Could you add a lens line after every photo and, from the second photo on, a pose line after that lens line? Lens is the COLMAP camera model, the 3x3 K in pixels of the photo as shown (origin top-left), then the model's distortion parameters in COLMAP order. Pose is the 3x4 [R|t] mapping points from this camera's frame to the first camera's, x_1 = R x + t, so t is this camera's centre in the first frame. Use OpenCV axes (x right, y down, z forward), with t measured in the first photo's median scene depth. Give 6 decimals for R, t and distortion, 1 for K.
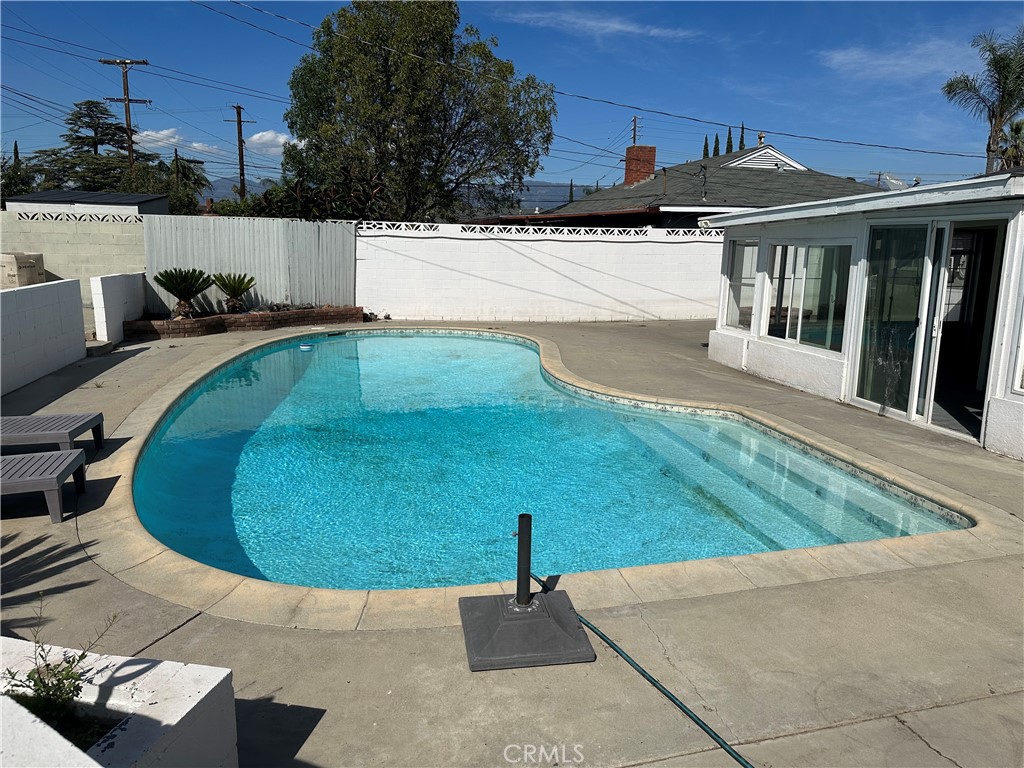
lens RADIAL K [[738.5, 0, 484.2], [0, 738.5, 376.7], [0, 0, 1]] dist [0.080966, -0.055591]
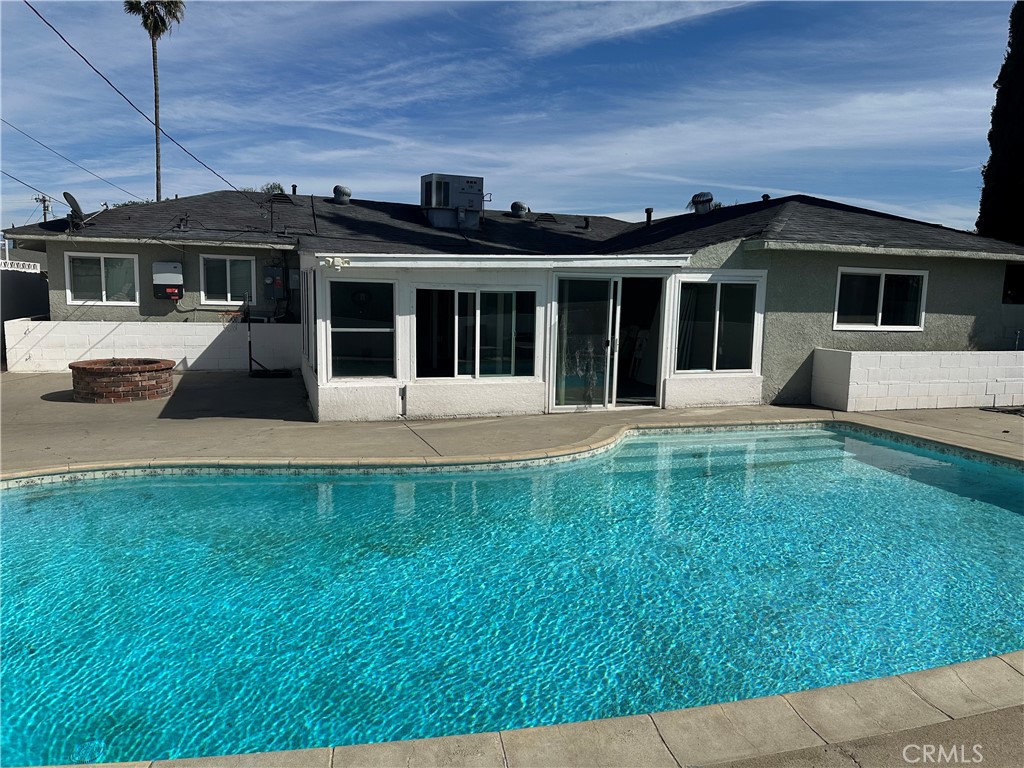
lens RADIAL K [[738.5, 0, 510.8], [0, 738.5, 383.0], [0, 0, 1]] dist [0.080966, -0.055591]
pose [[-0.119646, -0.155534, 0.980558, -0.768681], [0.150959, 0.973319, 0.172806, -0.250682], [-0.981273, 0.168699, -0.092974, 1.207824]]
